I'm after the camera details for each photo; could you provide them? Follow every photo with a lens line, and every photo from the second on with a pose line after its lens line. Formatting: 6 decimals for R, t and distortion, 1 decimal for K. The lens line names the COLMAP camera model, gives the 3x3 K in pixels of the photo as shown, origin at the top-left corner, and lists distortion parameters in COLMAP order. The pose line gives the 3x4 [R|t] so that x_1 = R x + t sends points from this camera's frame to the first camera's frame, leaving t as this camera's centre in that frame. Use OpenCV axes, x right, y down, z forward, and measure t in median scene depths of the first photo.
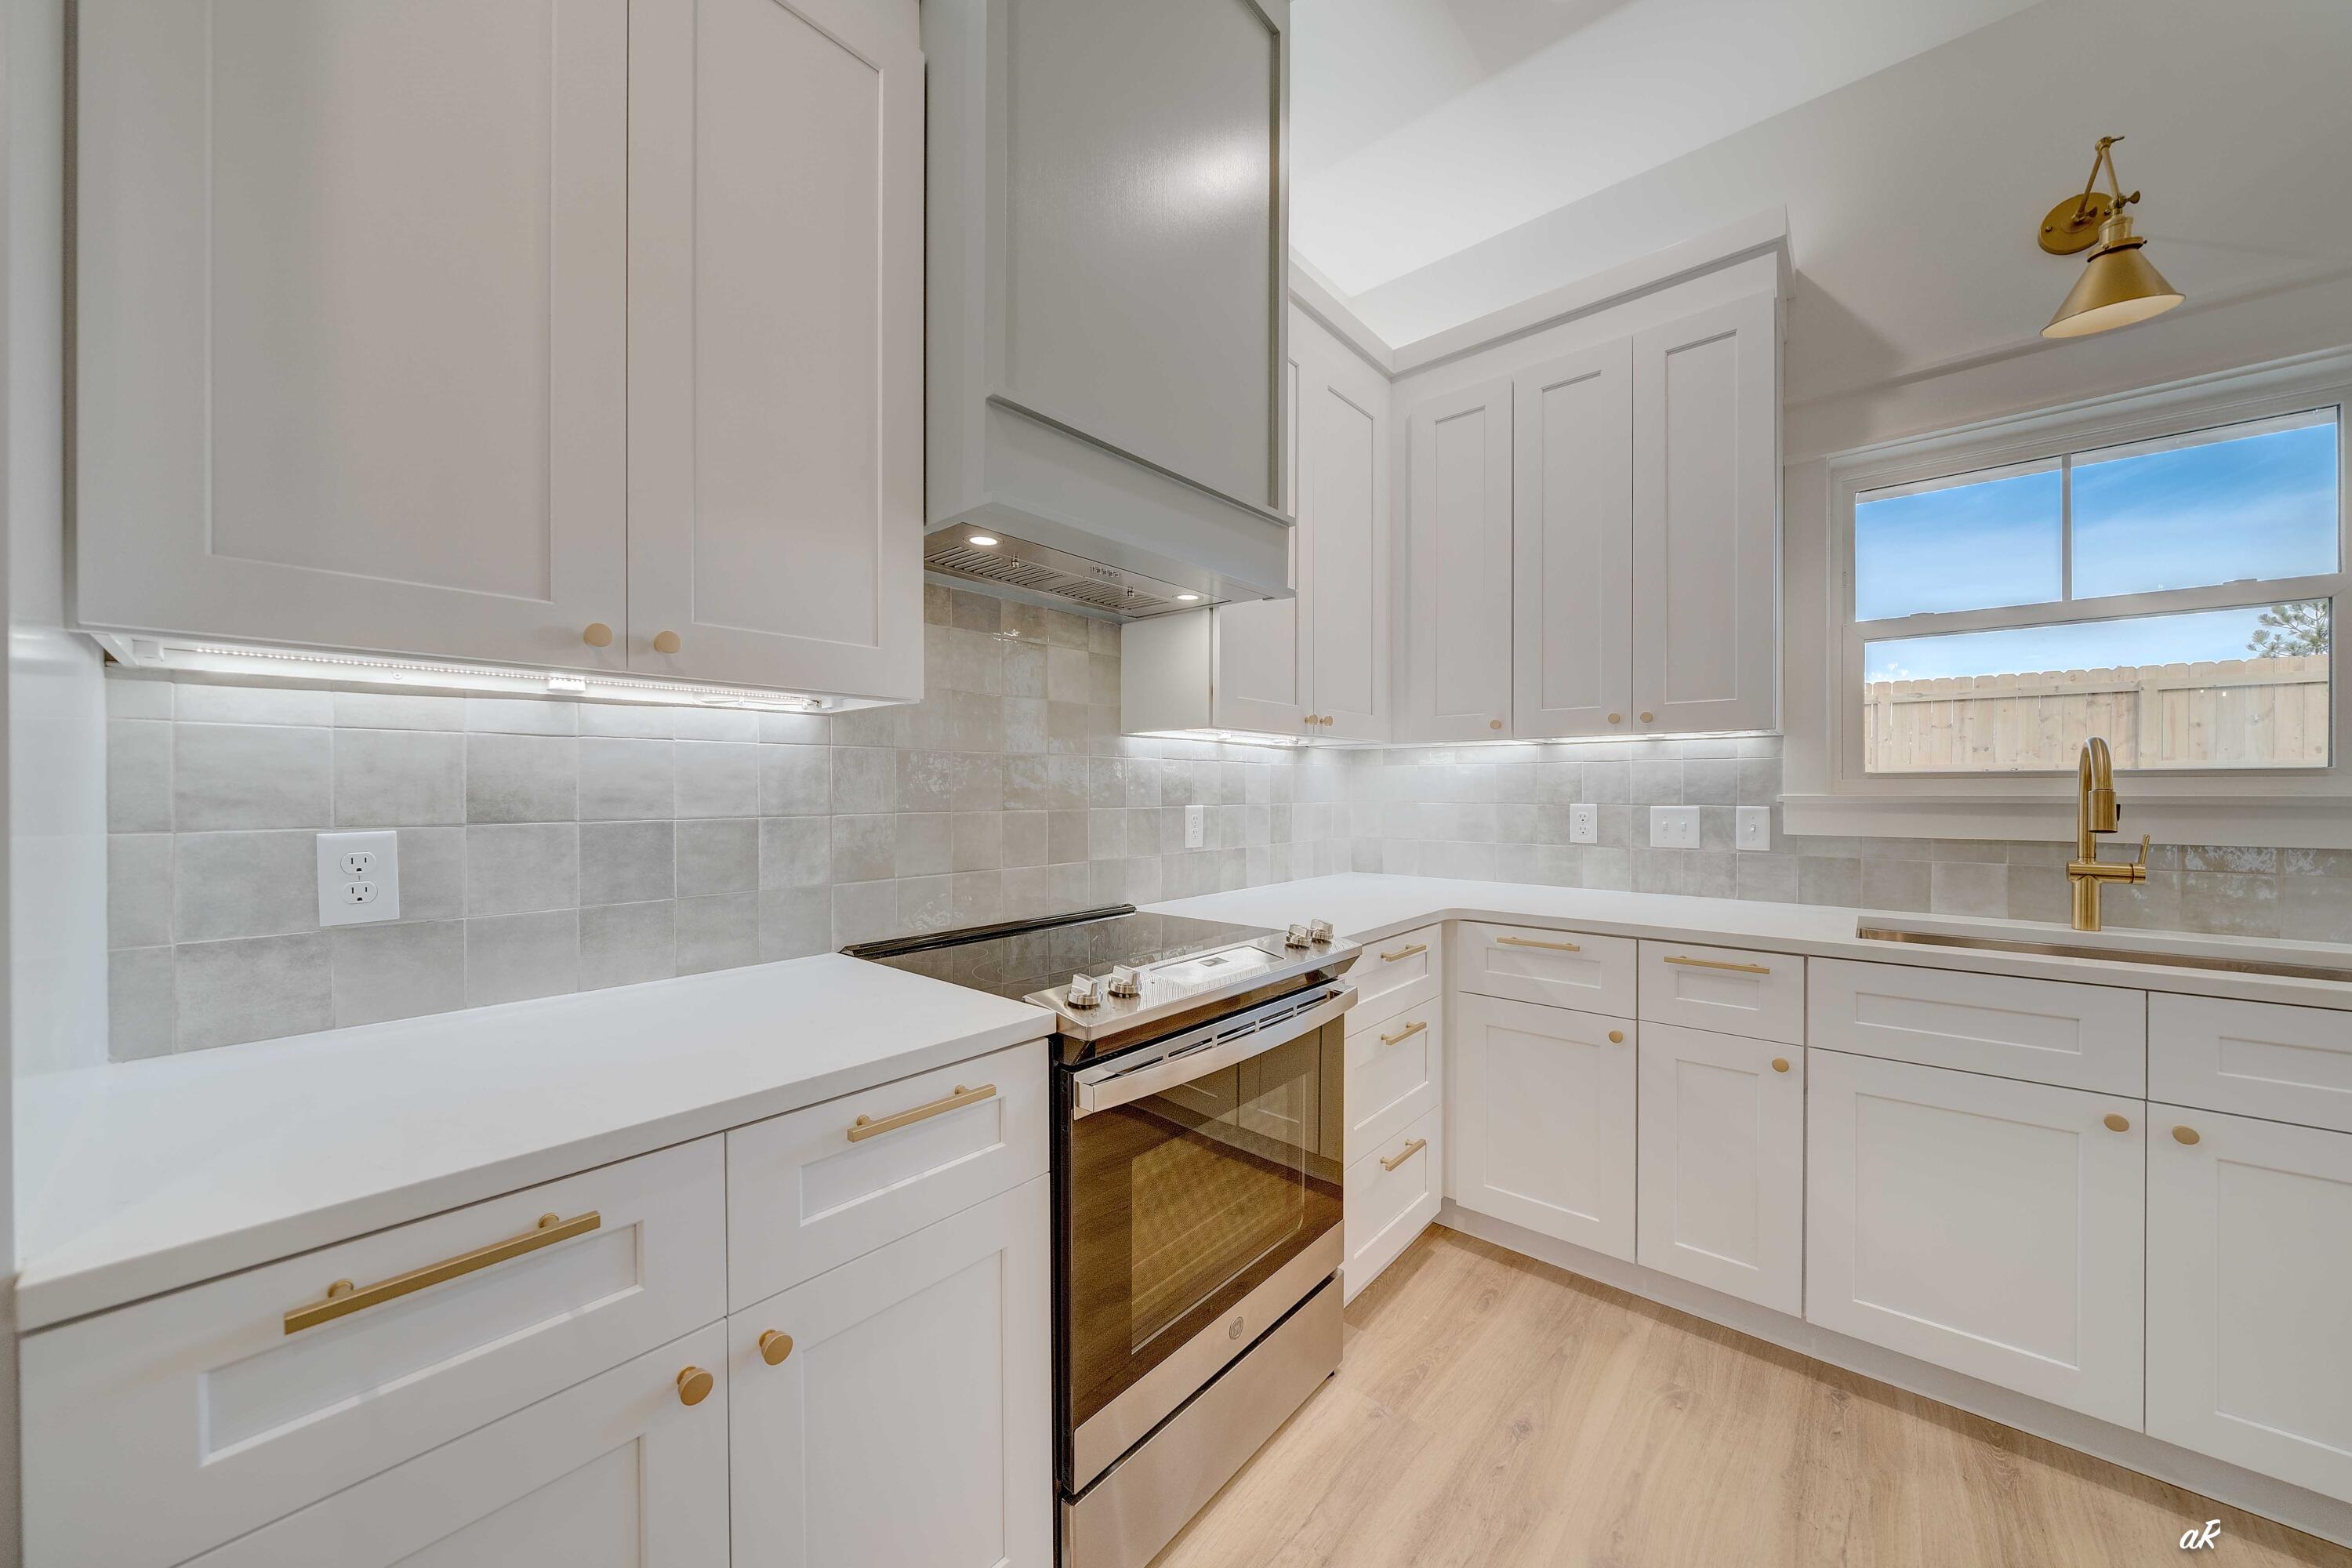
lens RADIAL K [[813.8, 0, 1142.2], [0, 813.8, 783.8], [0, 0, 1]] dist [-0.000747, -0.000057]
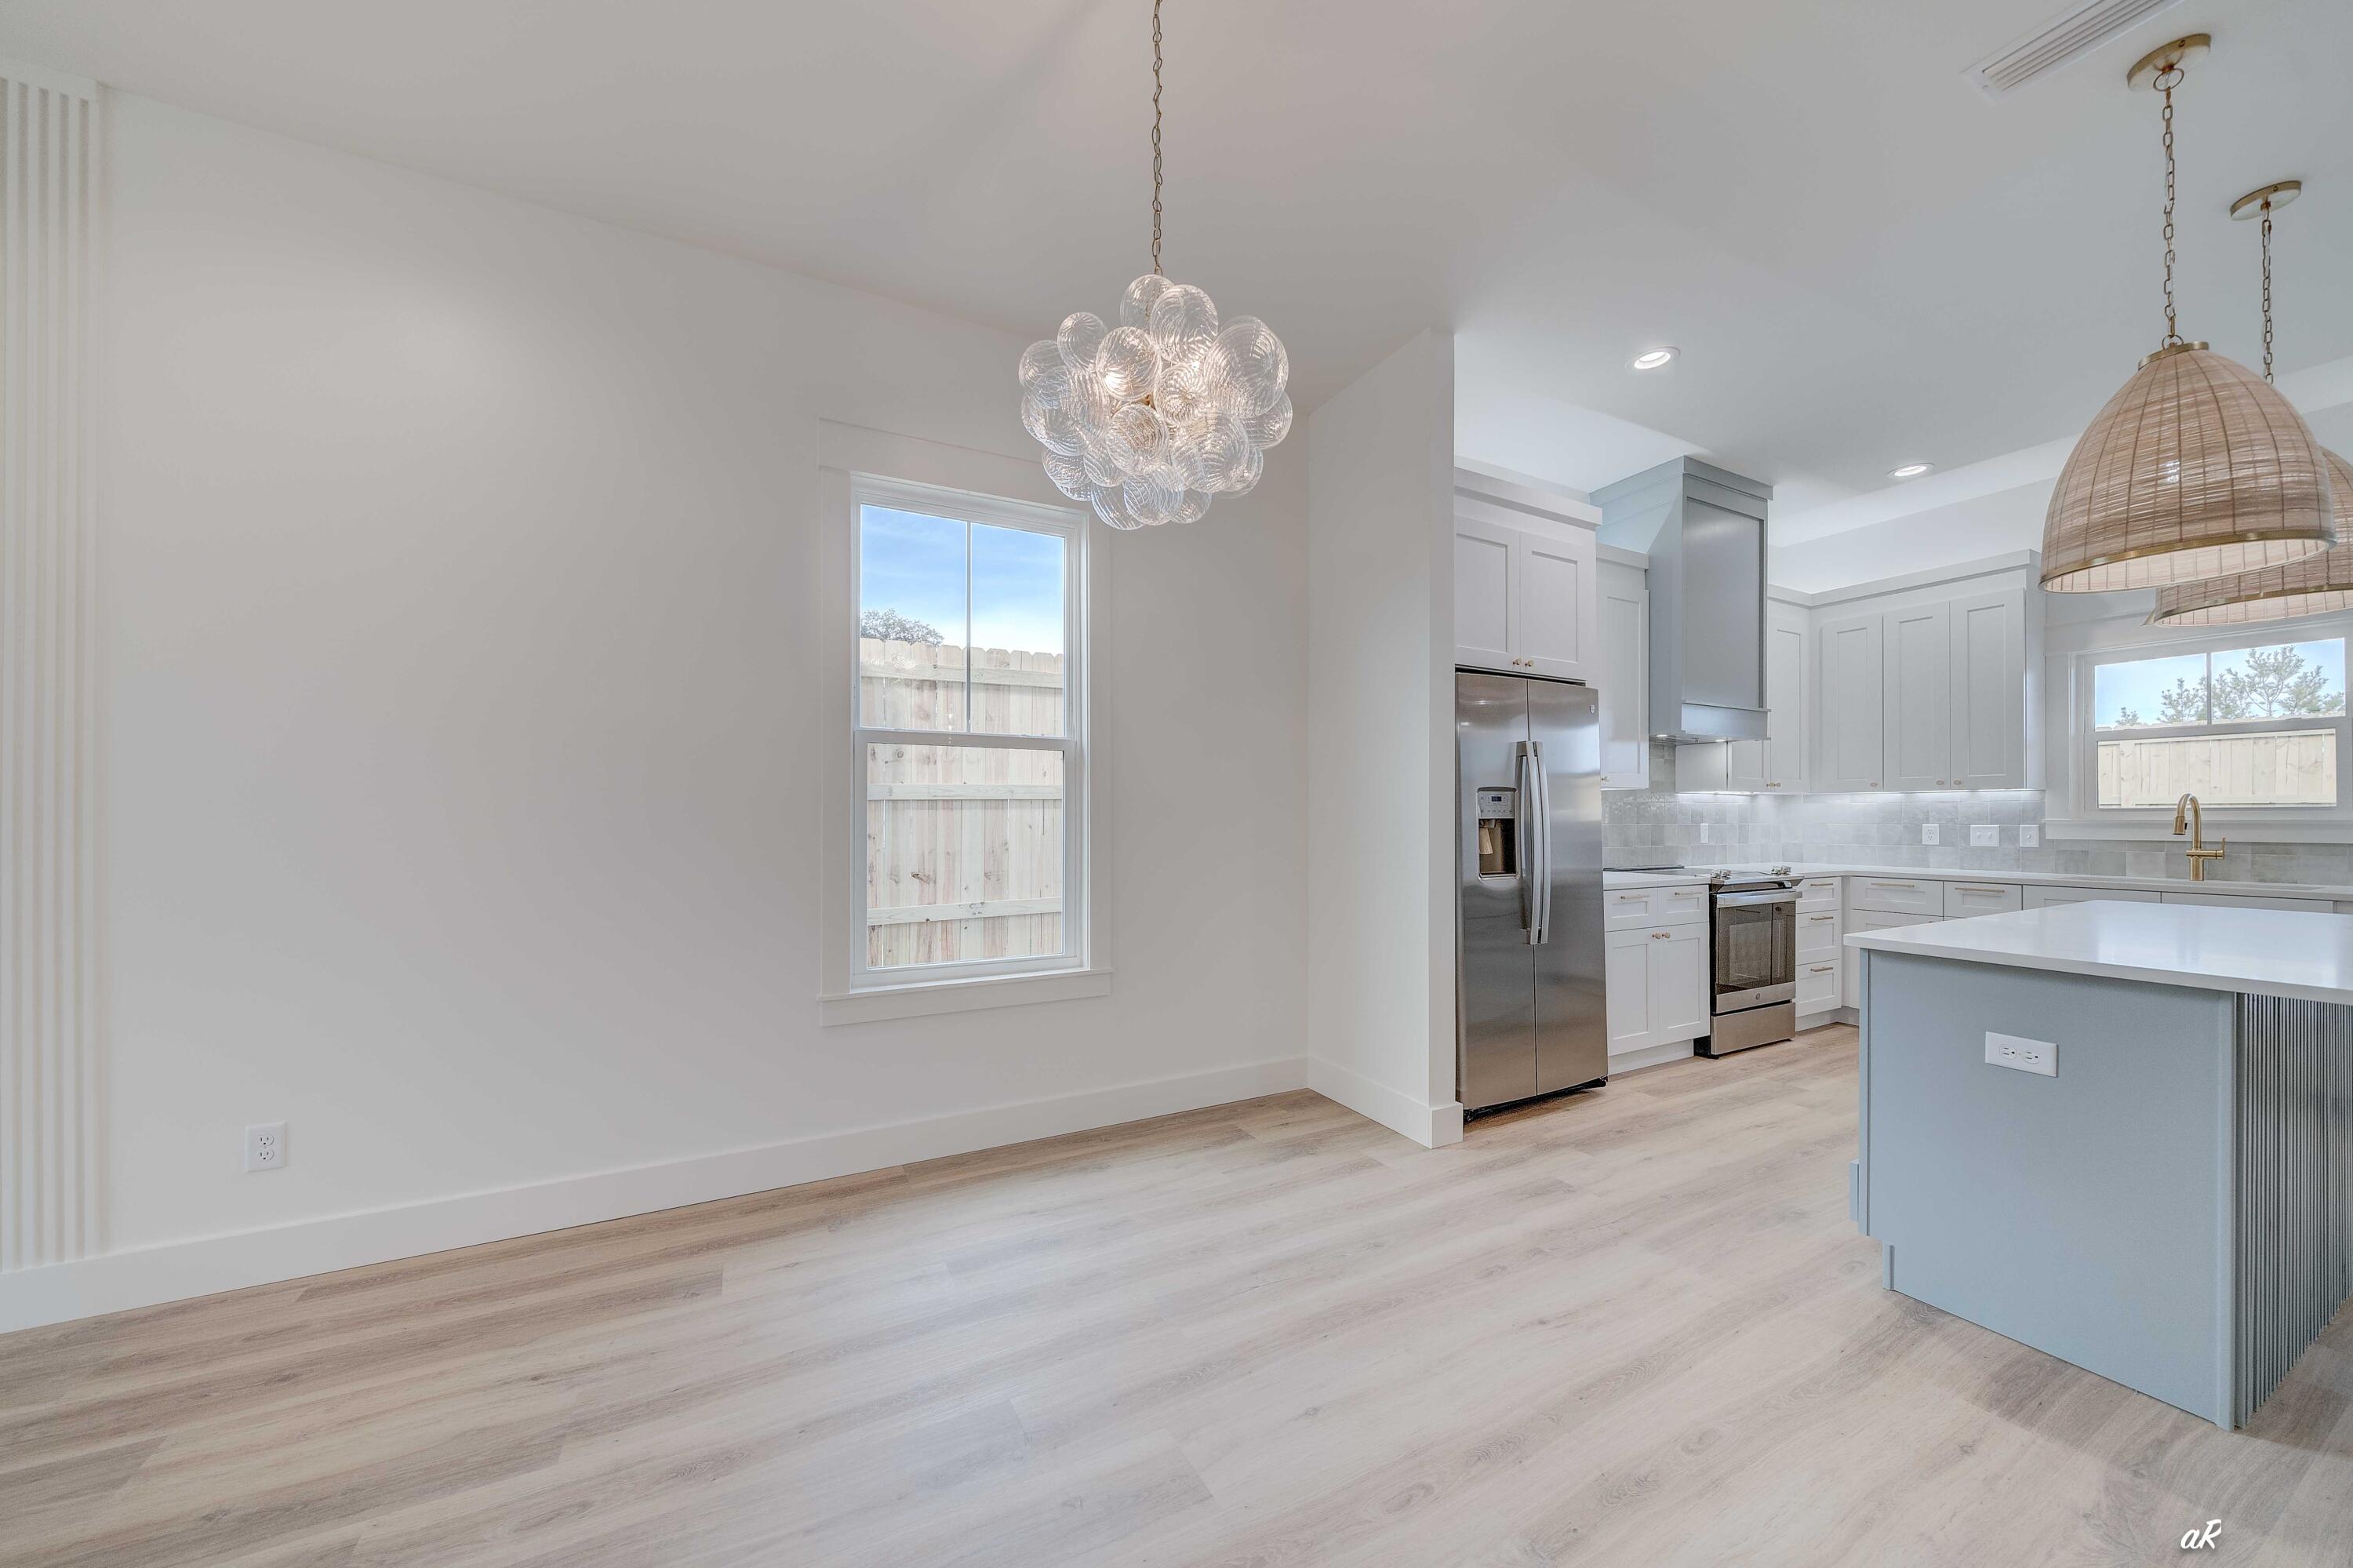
lens RADIAL K [[829.9, 0, 1176.3], [0, 829.9, 812.8], [0, 0, 1]] dist [-0.001092, -0.000076]
pose [[0.947205, -0.000405, -0.320628, -0.670905], [0.000060, 0.999999, -0.001086, -0.000246], [0.320628, 0.001009, 0.947204, -1.853116]]
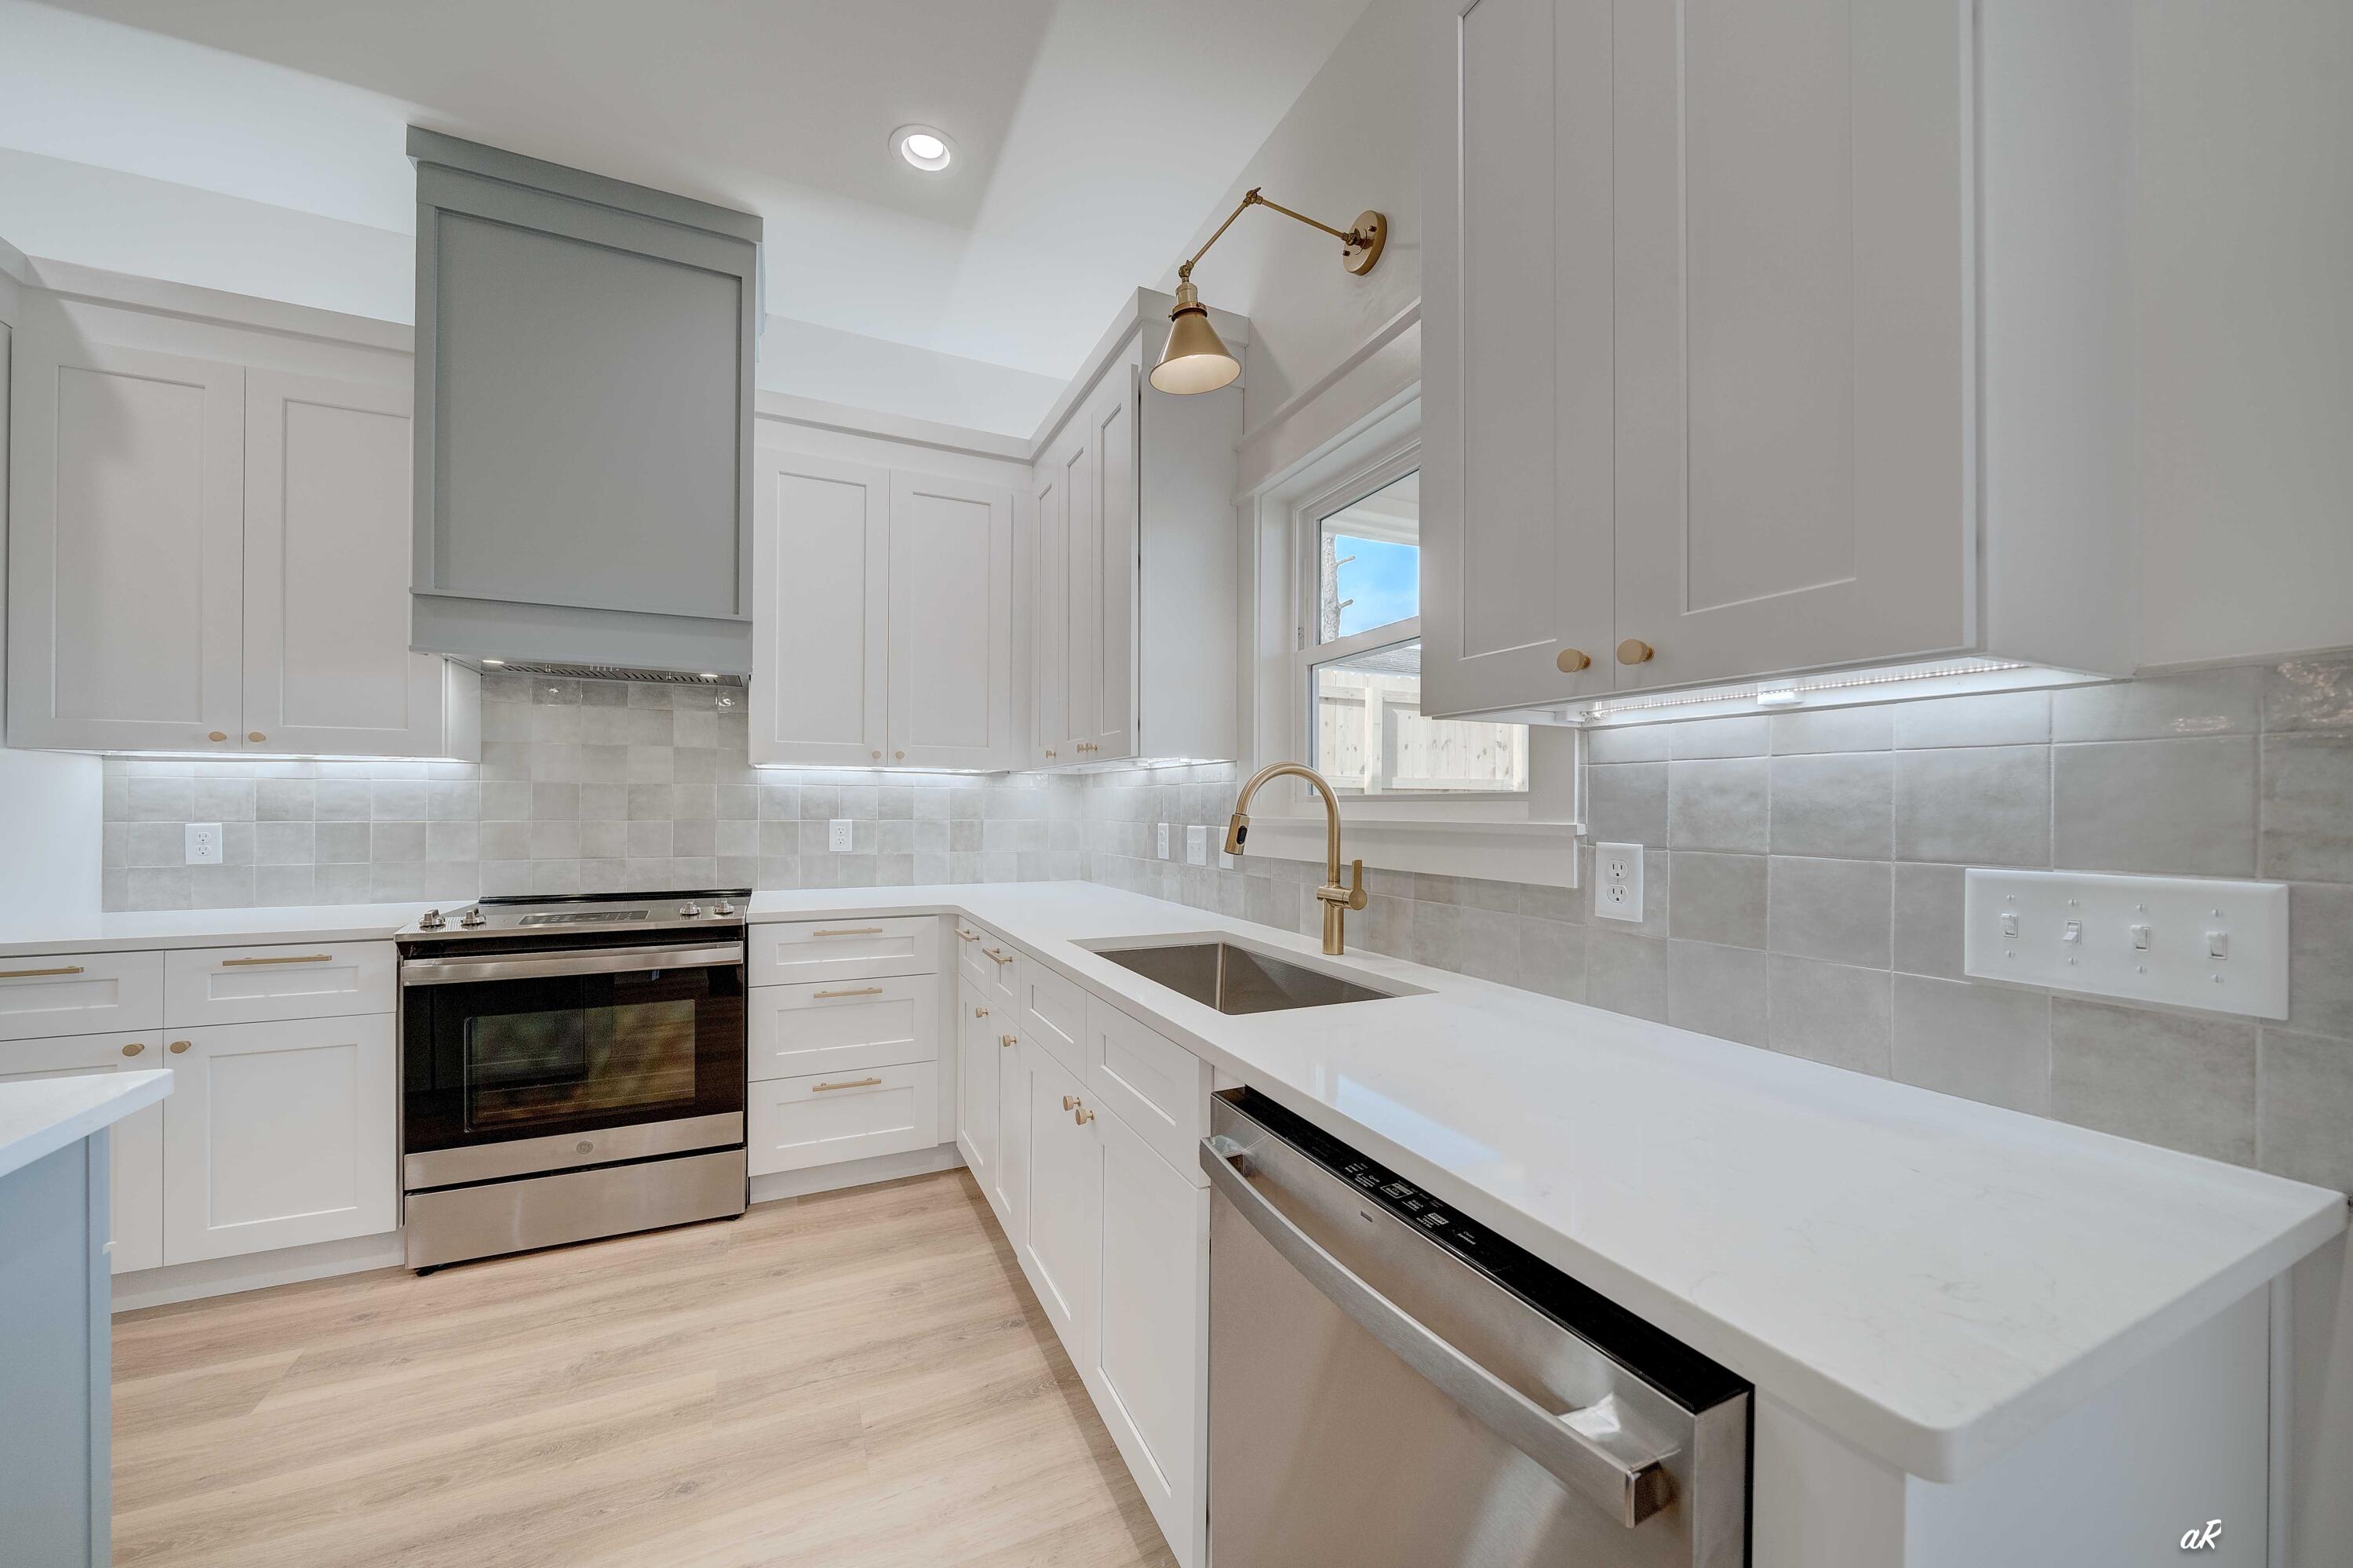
lens RADIAL K [[805.1, 0, 1174.6], [0, 805.1, 803.5], [0, 0, 1]] dist [0.000027, 0.000006]
pose [[0.916311, 0.003822, -0.400450, 1.296843], [-0.003091, 0.999992, 0.002470, -0.005574], [0.400456, -0.001026, 0.916315, 0.018185]]
